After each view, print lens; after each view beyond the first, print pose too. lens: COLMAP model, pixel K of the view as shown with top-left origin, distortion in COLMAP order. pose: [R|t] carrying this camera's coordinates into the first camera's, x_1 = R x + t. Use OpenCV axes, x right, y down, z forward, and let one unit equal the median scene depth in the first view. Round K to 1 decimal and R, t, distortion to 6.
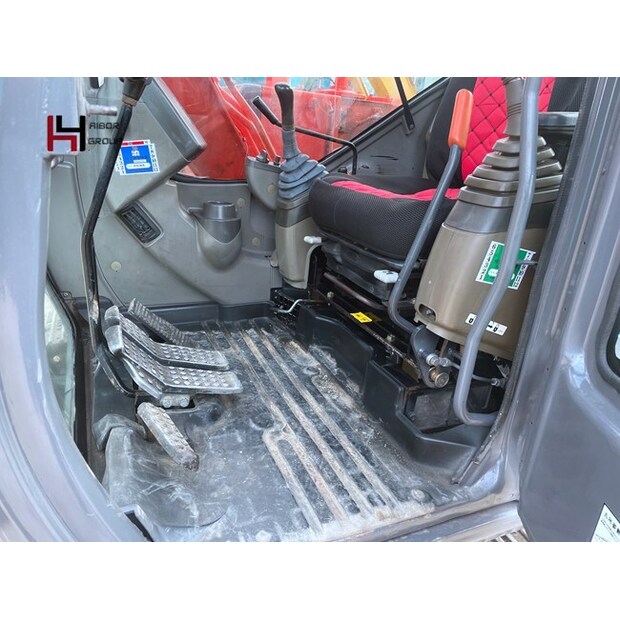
lens RADIAL K [[459.0, 0, 307.2], [0, 459.0, 310.6], [0, 0, 1]] dist [0.065165, -0.096649]
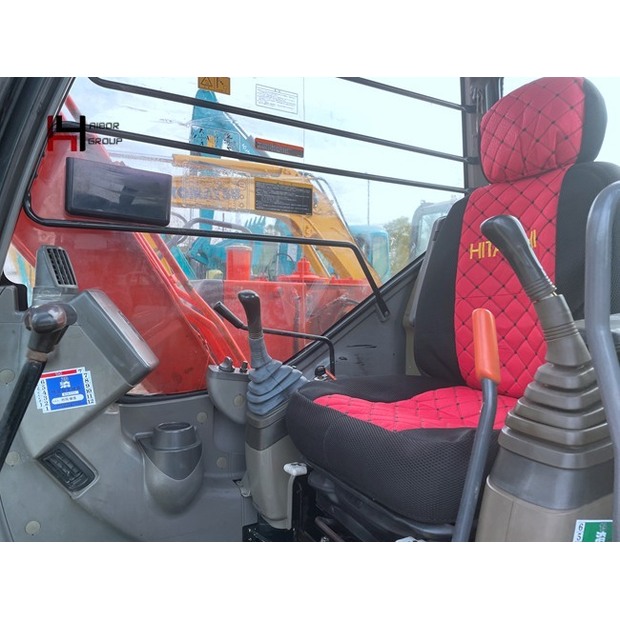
lens RADIAL K [[469.9, 0, 315.6], [0, 469.9, 304.8], [0, 0, 1]] dist [0.062171, -0.096871]
pose [[0.992527, -0.071682, 0.098753, -0.012062], [0.101464, 0.934379, -0.341527, -0.127529], [-0.067791, 0.348994, 0.934670, 0.141405]]
